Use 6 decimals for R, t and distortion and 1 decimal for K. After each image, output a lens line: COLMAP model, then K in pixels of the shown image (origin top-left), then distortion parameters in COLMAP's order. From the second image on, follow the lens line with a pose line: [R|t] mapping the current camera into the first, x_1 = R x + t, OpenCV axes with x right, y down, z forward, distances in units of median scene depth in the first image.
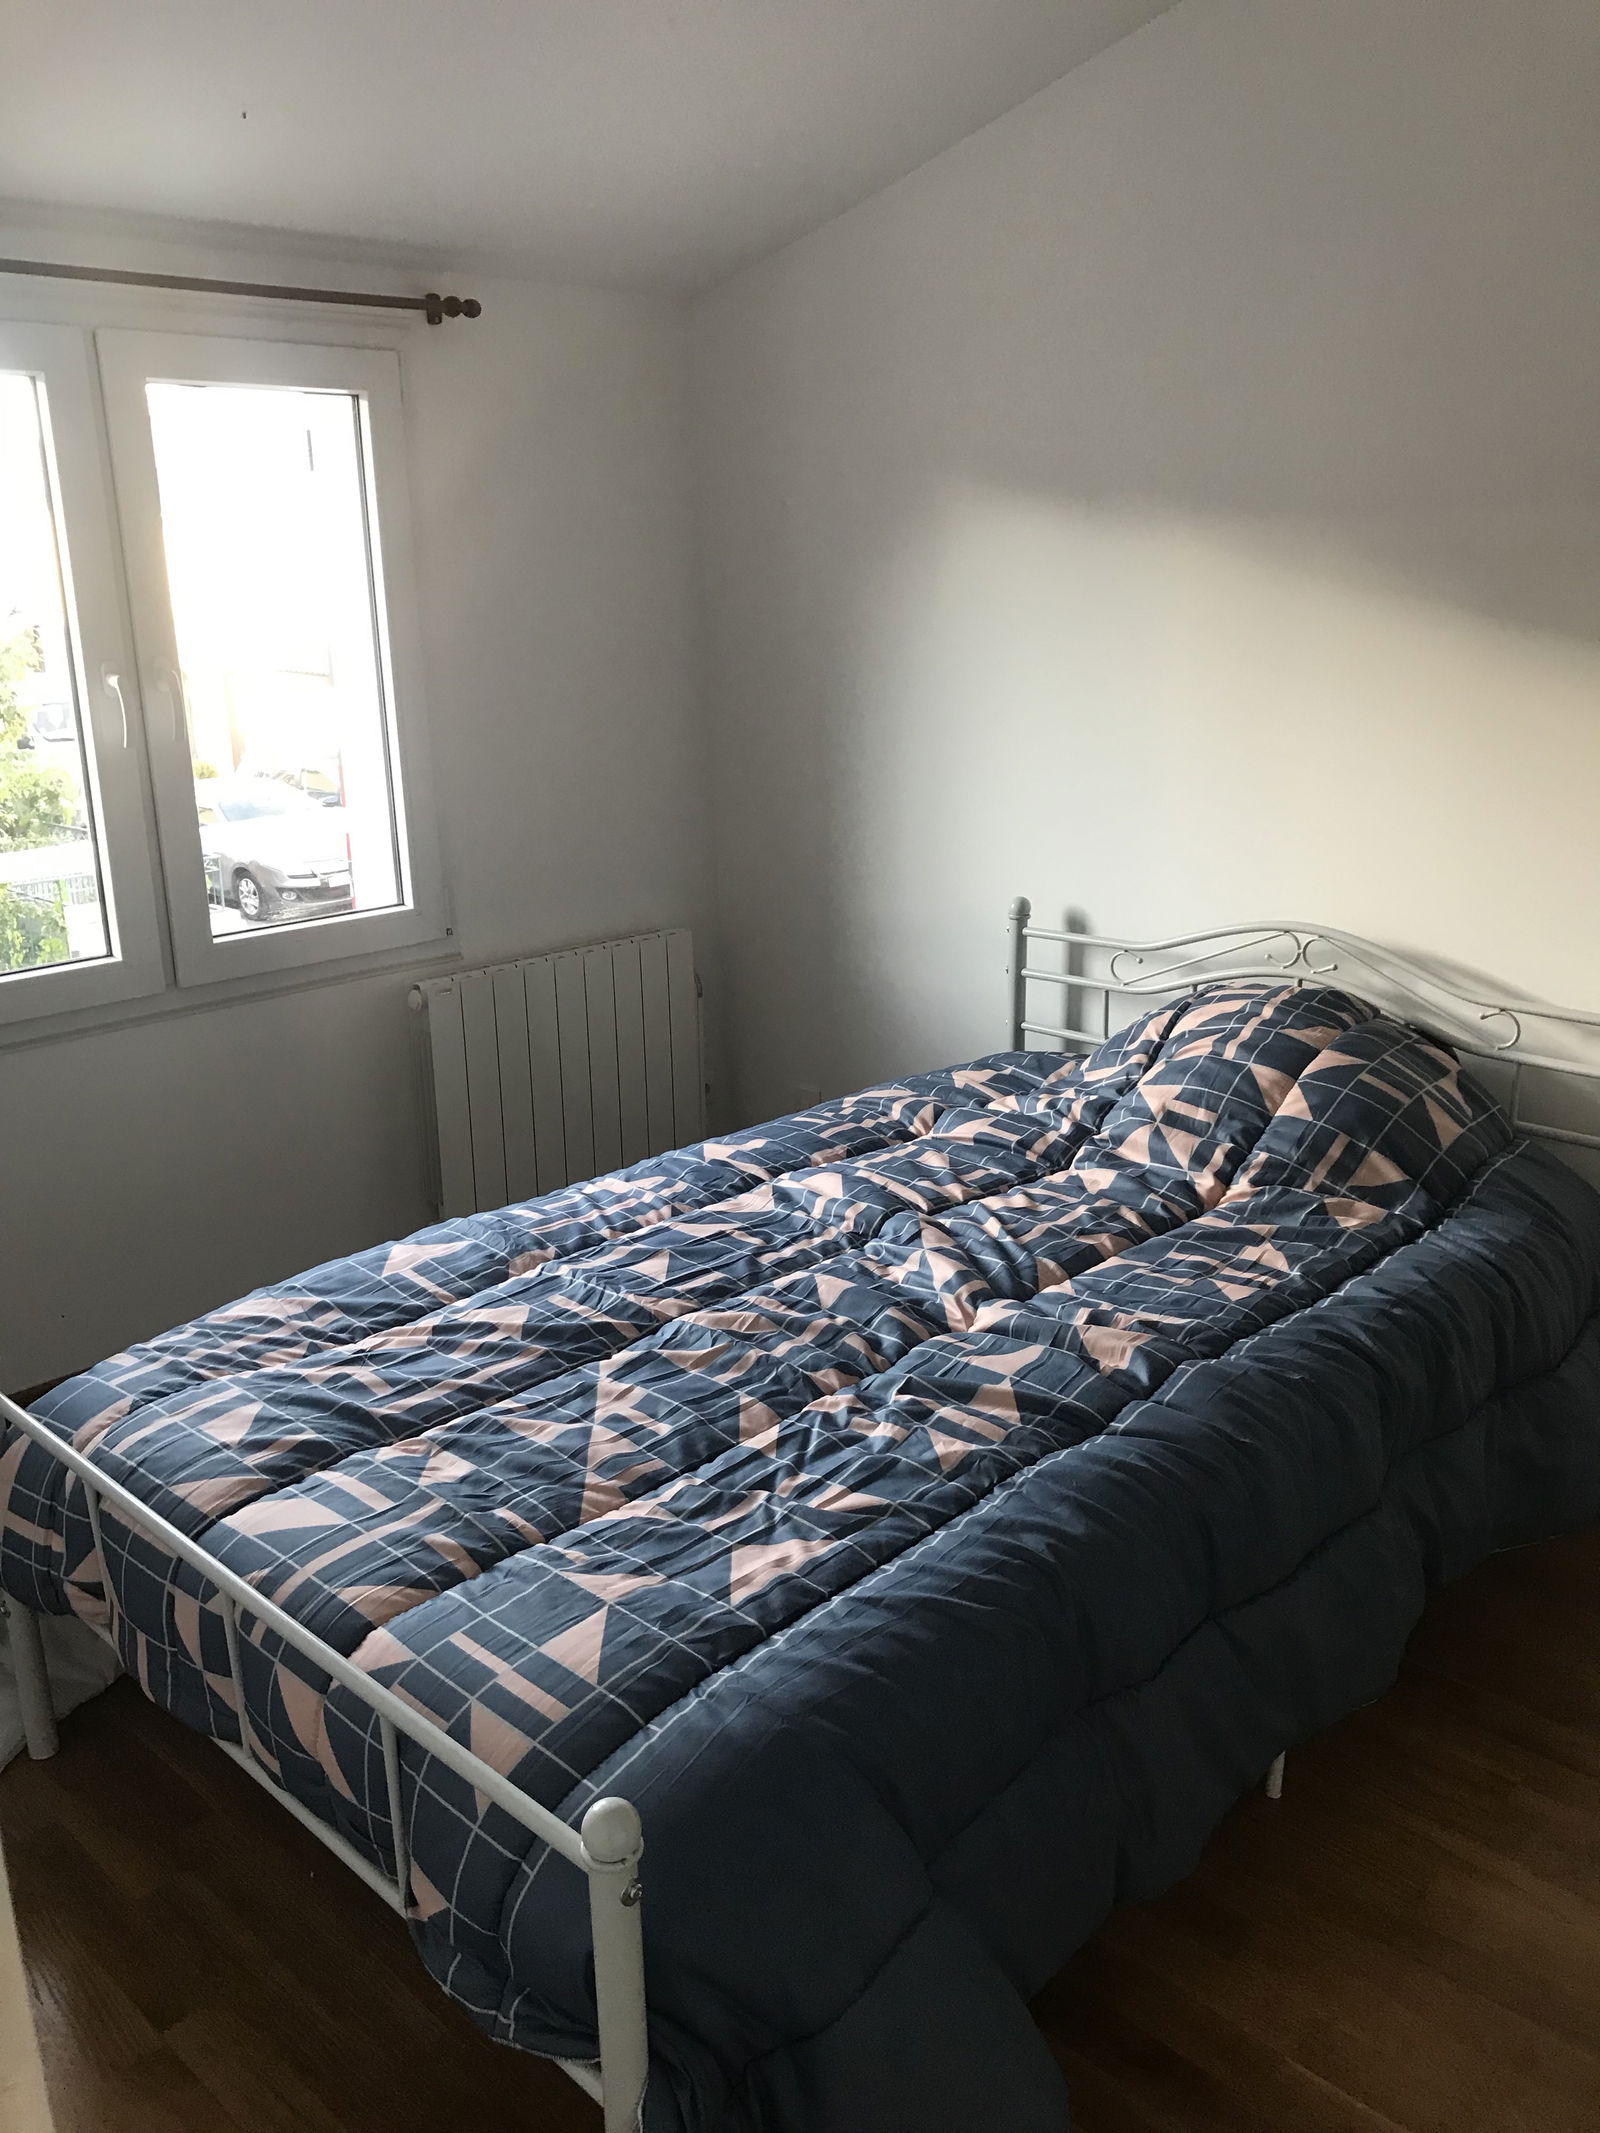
lens RADIAL K [[1749.0, 0, 800.0], [0, 1749.0, 1066.5], [0, 0, 1]] dist [0.001086, -0.002006]
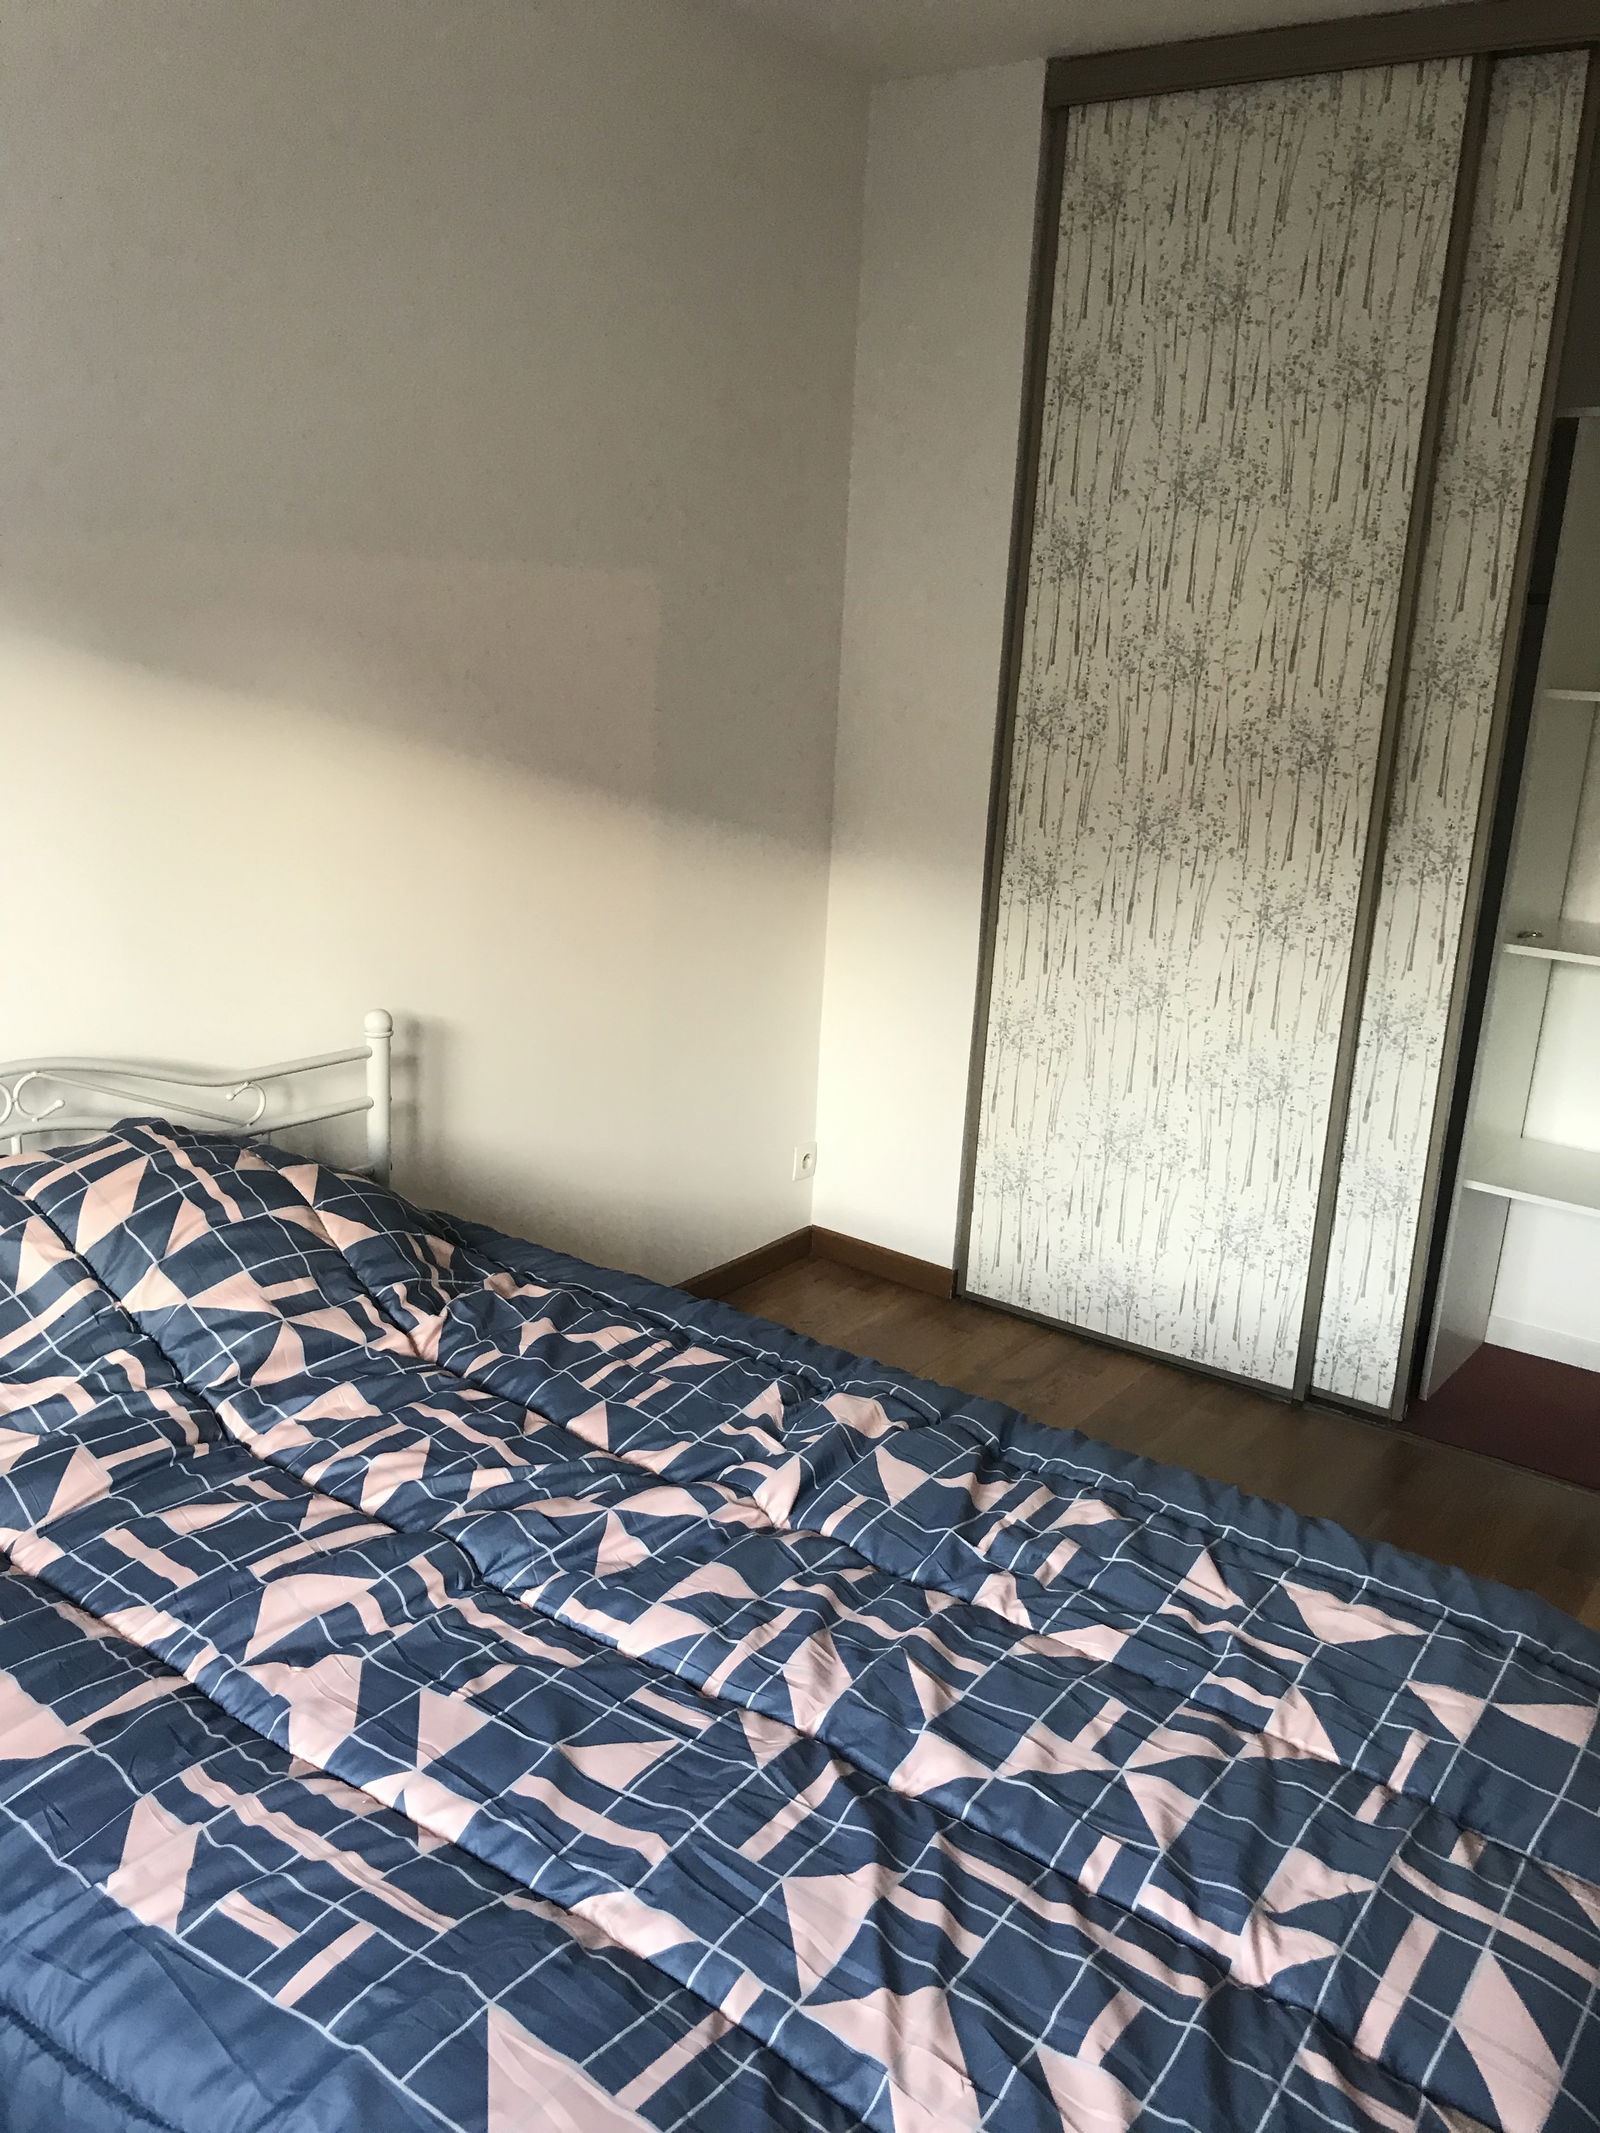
lens RADIAL K [[1749.0, 0, 800.0], [0, 1749.0, 1066.5], [0, 0, 1]] dist [0.001086, -0.002006]
pose [[-0.158316, -0.234239, 0.959202, -0.572451], [0.227637, 0.936625, 0.266298, -0.236840], [-0.960790, 0.260509, -0.094962, 0.867100]]
